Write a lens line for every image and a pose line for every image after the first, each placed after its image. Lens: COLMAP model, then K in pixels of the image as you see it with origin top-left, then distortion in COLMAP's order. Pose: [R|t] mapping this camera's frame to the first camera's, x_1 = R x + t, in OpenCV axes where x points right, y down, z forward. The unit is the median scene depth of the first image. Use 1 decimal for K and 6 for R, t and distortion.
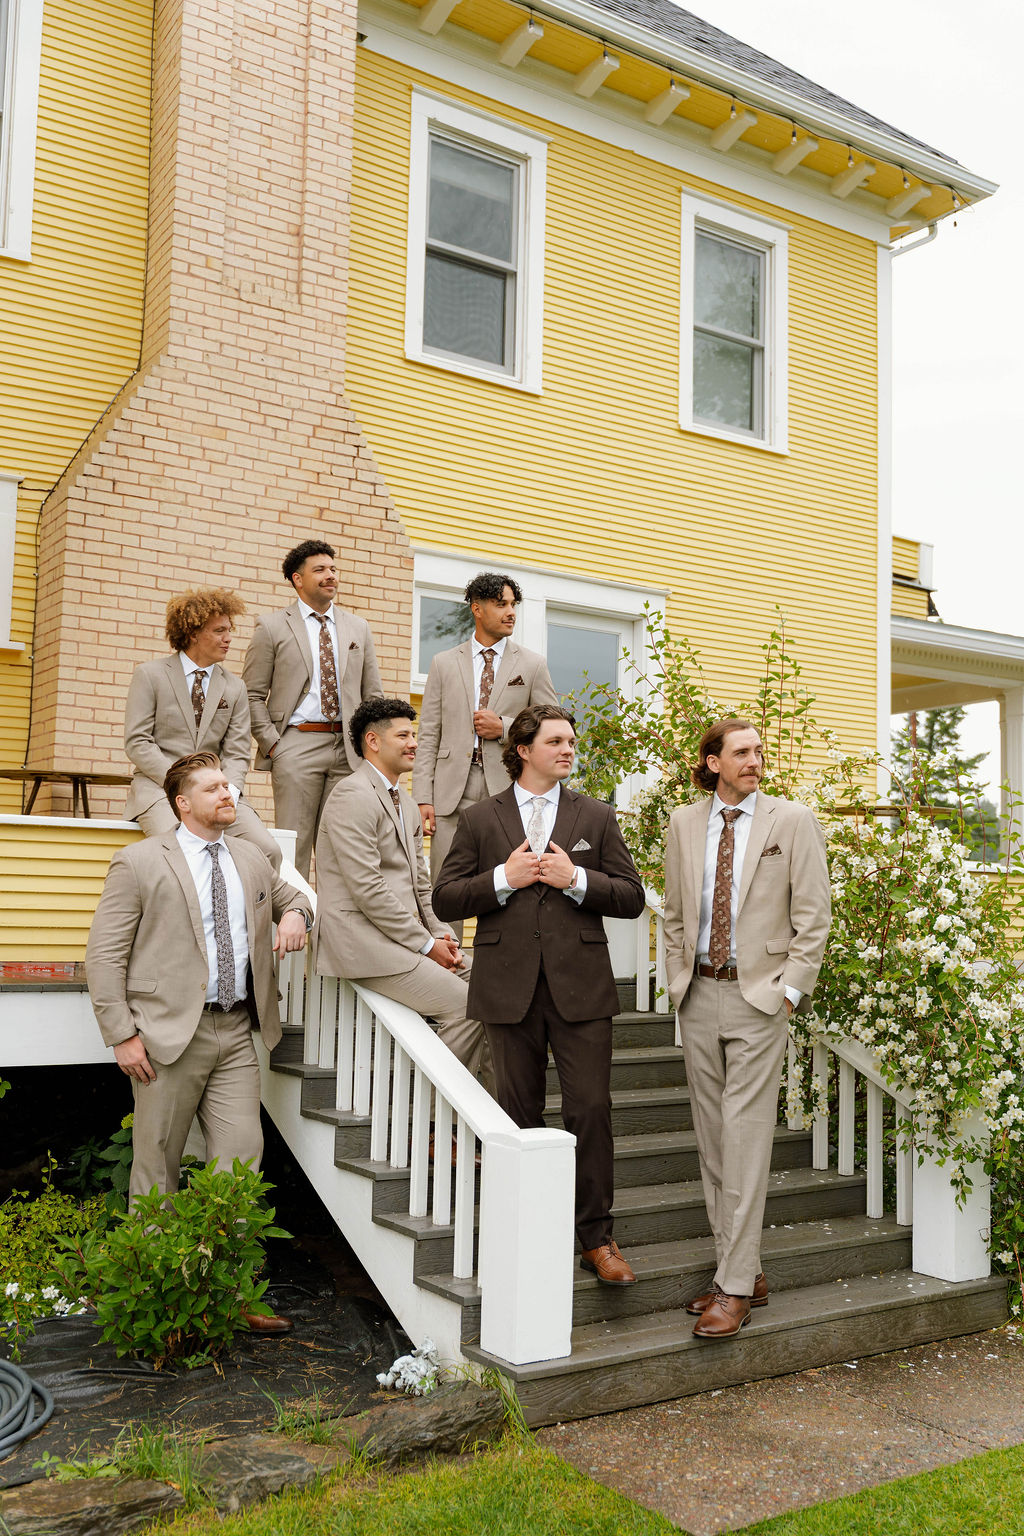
lens RADIAL K [[1470.5, 0, 517.5], [0, 1470.5, 770.3], [0, 0, 1]] dist [0.003682, 0.000000]
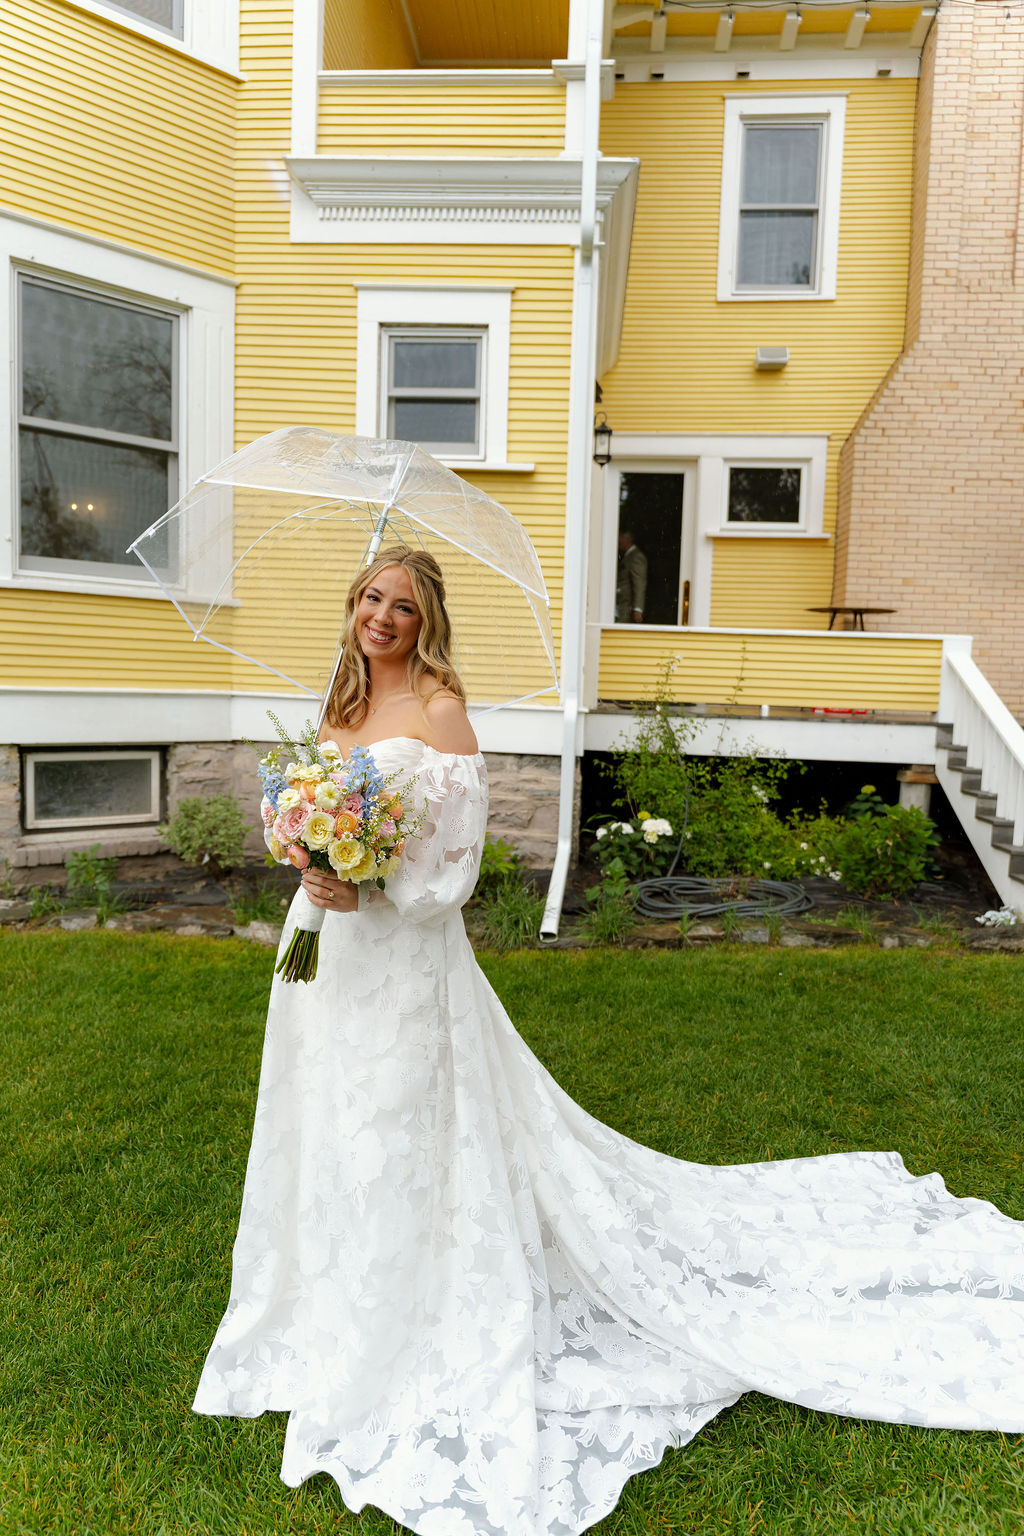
lens RADIAL K [[999.9, 0, 515.7], [0, 999.9, 766.9], [0, 0, 1]] dist [-0.007774, -0.003258]
pose [[0.789463, 0.053312, -0.611479, 0.102684], [0.041808, 0.989237, 0.140224, 0.005092], [0.612373, -0.136267, 0.778736, -0.174515]]
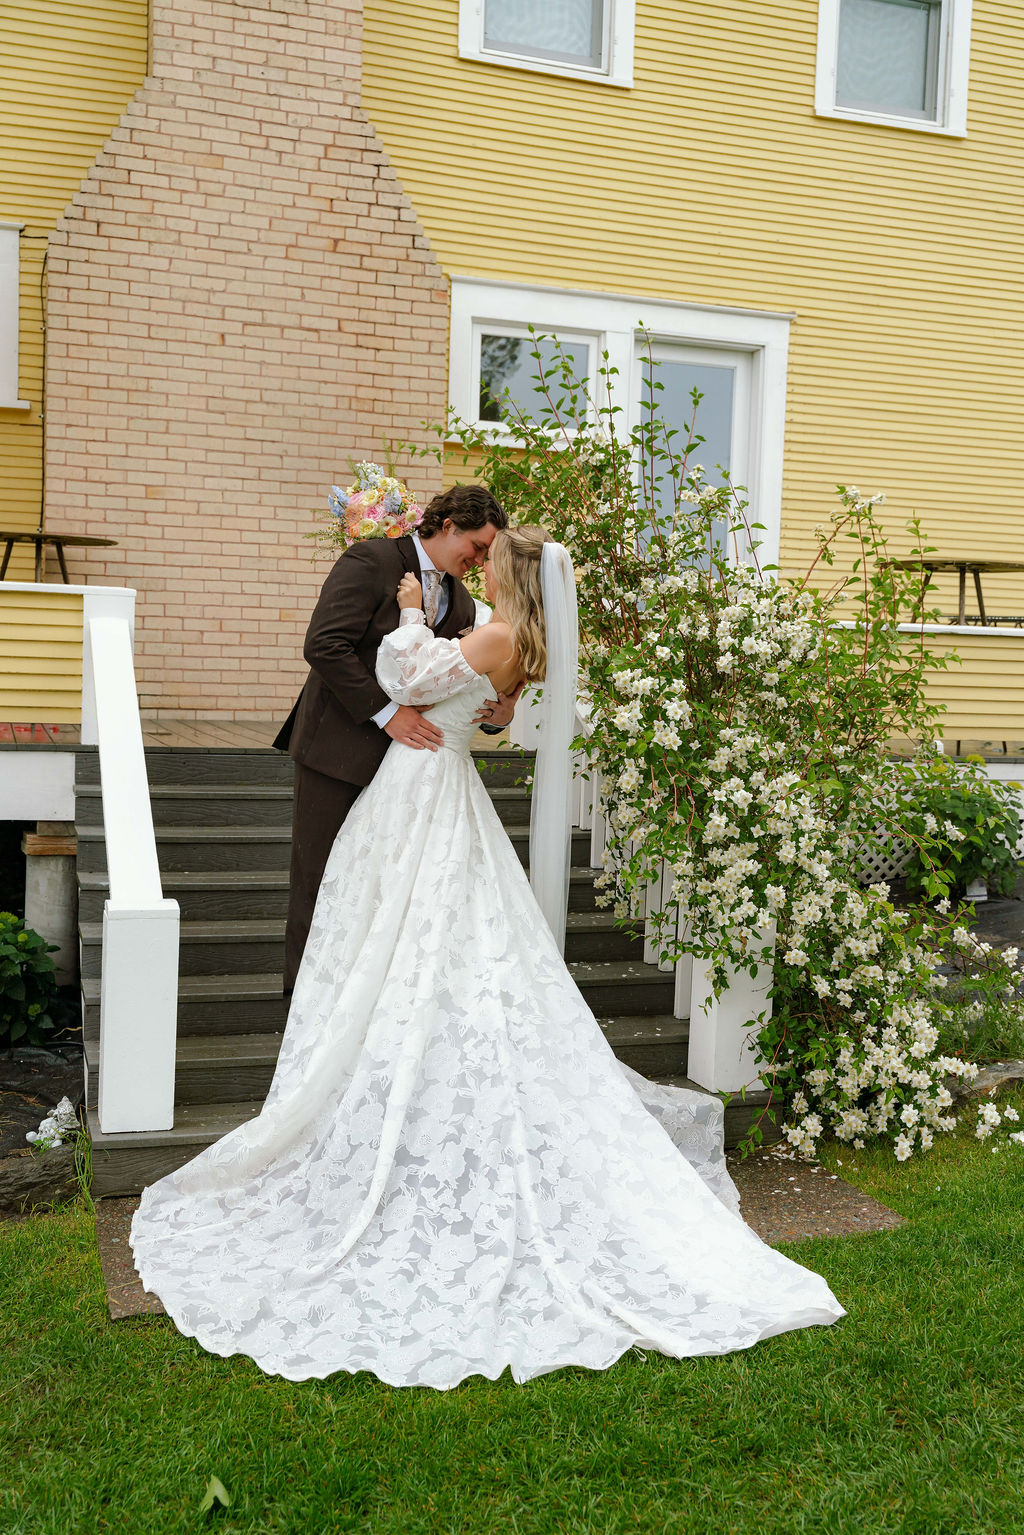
lens RADIAL K [[1540.8, 0, 514.7], [0, 1540.8, 775.1], [0, 0, 1]] dist [0.021815, 0.000000]
pose [[0.964440, 0.025852, -0.263034, 0.248458], [0.014596, 0.988477, 0.150668, 0.009245], [0.263898, -0.149149, 0.952949, 0.062477]]
